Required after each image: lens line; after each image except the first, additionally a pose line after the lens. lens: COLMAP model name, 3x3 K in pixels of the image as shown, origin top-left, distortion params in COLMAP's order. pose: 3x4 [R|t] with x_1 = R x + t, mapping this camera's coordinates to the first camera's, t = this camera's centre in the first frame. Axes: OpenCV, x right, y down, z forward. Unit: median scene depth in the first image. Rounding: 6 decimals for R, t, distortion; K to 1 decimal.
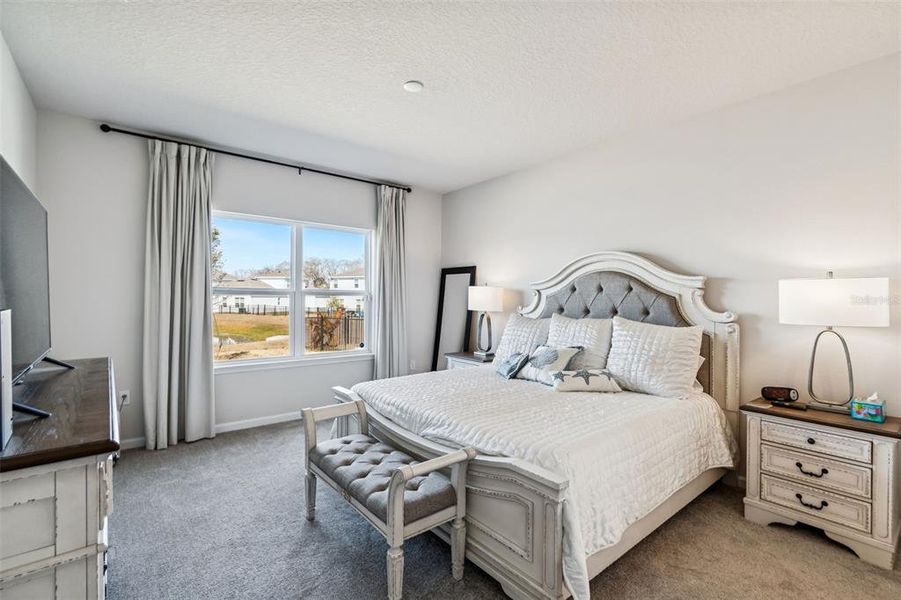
lens RADIAL K [[401.8, 0, 447.3], [0, 401.8, 305.1], [0, 0, 1]] dist [0.001449, -0.003616]
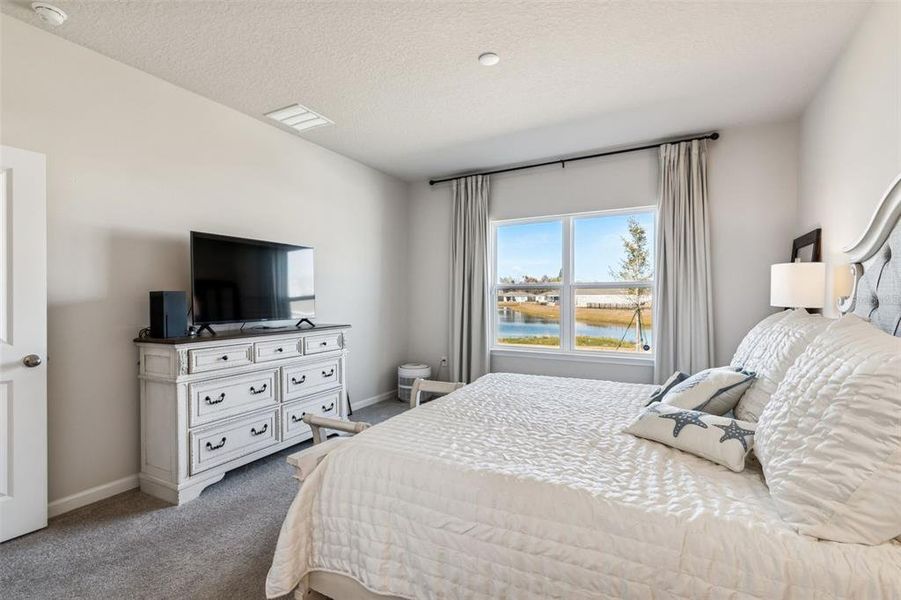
lens RADIAL K [[422.9, 0, 448.7], [0, 422.9, 308.4], [0, 0, 1]] dist [0.000197, -0.000063]
pose [[0.401355, 0.005366, -0.915907, 0.538890], [-0.001070, 0.999985, 0.005389, 0.018085], [0.915922, -0.001183, 0.401354, 0.363315]]
